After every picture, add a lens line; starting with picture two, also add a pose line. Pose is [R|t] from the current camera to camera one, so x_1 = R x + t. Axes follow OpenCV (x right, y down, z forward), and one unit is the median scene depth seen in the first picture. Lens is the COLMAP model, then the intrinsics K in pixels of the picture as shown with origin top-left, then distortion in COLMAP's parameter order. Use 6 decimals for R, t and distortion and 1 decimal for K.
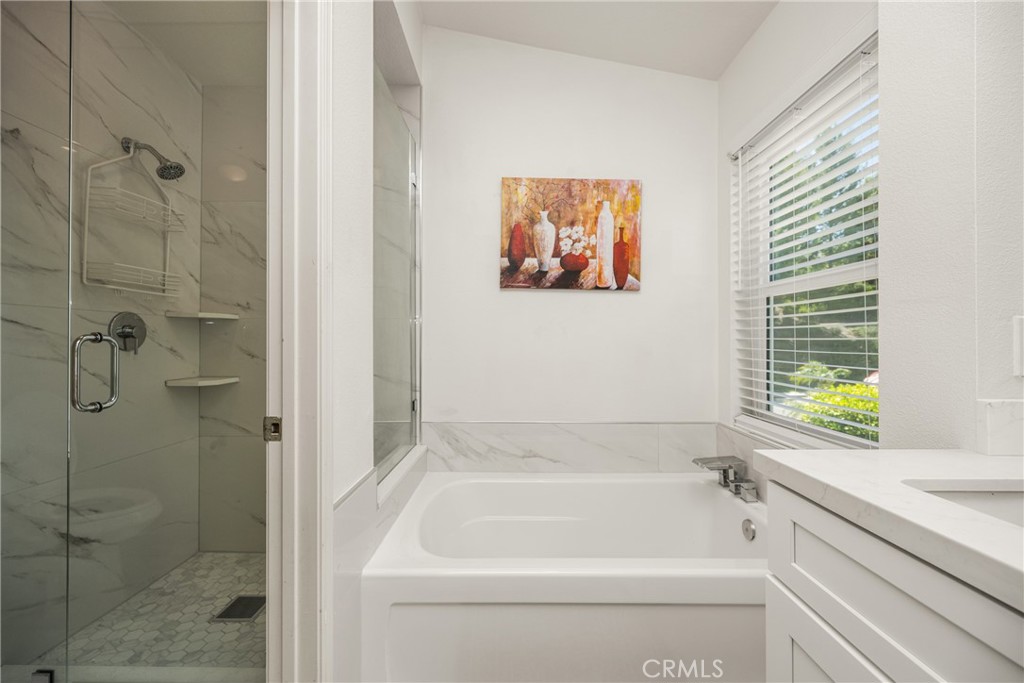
lens RADIAL K [[425.0, 0, 516.7], [0, 425.0, 340.5], [0, 0, 1]] dist [0.000156, -0.000798]
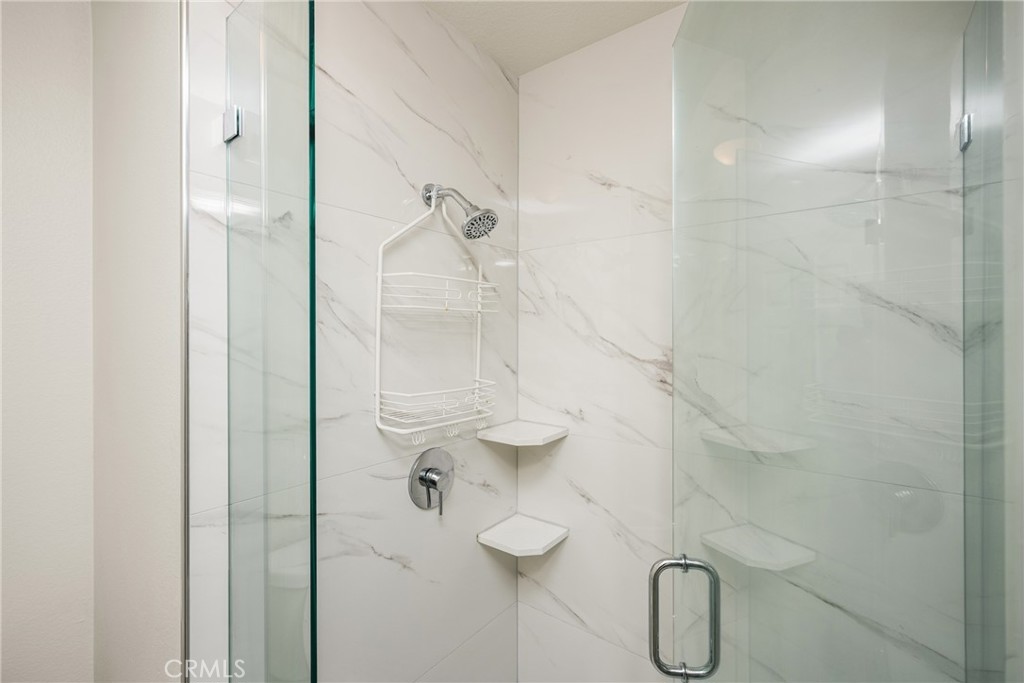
lens RADIAL K [[467.9, 0, 507.1], [0, 467.9, 338.2], [0, 0, 1]] dist [0.001051, 0.000005]
pose [[0.798757, 0.001789, -0.601651, -0.345287], [0.005000, 0.999941, 0.009611, -0.219447], [0.601632, -0.010685, 0.798702, 0.441587]]
